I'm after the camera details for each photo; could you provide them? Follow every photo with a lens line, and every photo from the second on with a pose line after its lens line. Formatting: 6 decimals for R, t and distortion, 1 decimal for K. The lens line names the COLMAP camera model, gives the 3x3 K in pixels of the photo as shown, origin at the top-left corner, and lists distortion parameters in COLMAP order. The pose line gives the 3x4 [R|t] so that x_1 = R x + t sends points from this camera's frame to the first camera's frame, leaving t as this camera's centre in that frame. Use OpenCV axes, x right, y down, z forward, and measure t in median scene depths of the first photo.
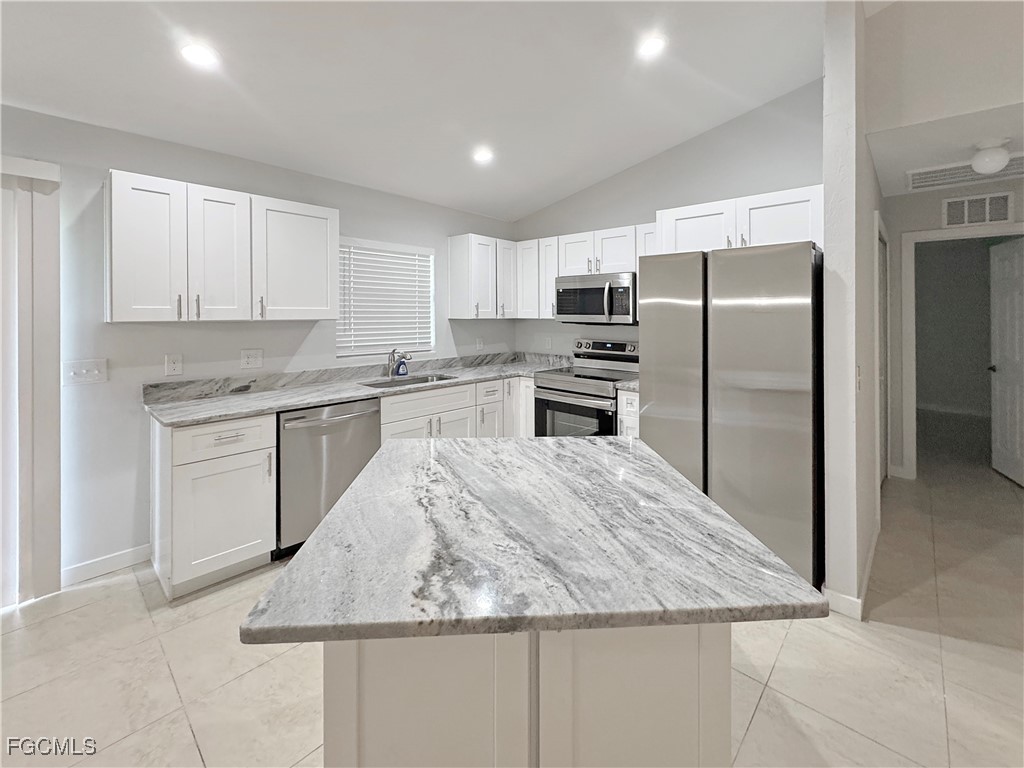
lens RADIAL K [[434.2, 0, 517.5], [0, 434.2, 311.7], [0, 0, 1]] dist [0.000599, -0.000066]
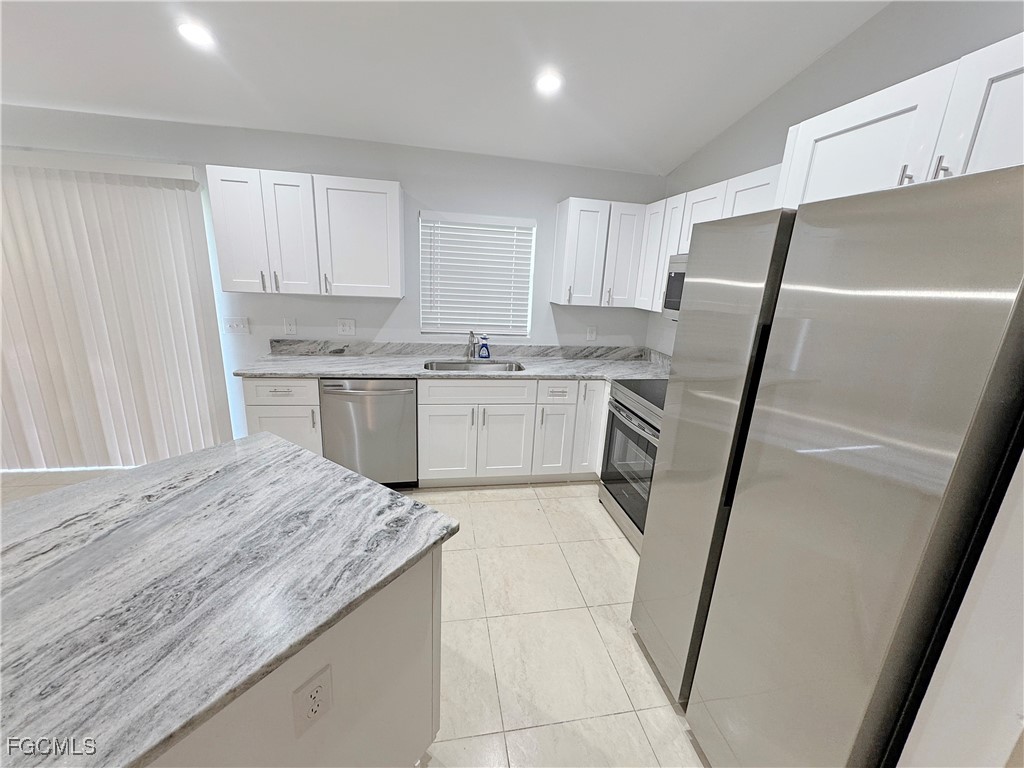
lens RADIAL K [[407.4, 0, 513.7], [0, 407.4, 382.5], [0, 0, 1]] dist [-0.000475, -0.000035]
pose [[0.797255, 0.189070, -0.573269, 0.420936], [-0.044648, 0.965551, 0.256356, -0.050929], [0.601990, -0.178785, 0.778232, 0.393987]]
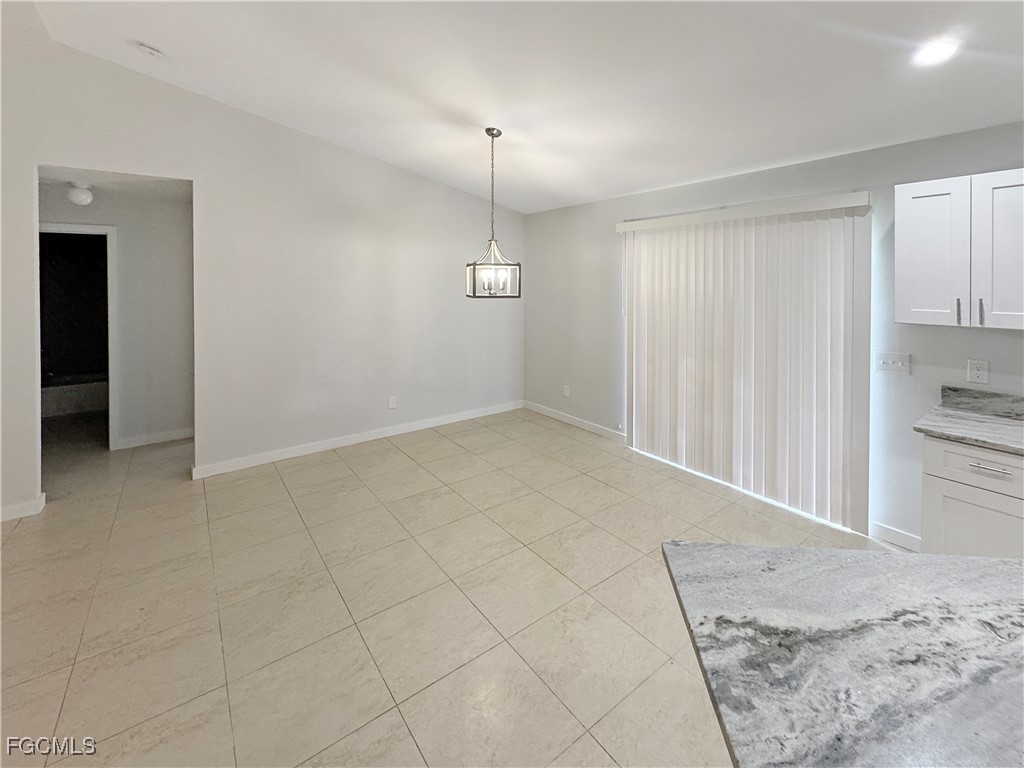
lens RADIAL K [[447.8, 0, 522.5], [0, 447.8, 287.1], [0, 0, 1]] dist [-0.000725, -0.000240]
pose [[-0.173816, 0.010492, -0.984722, 0.281372], [0.003175, 0.999944, 0.010093, -0.063228], [0.984773, -0.001372, -0.173839, 0.197590]]
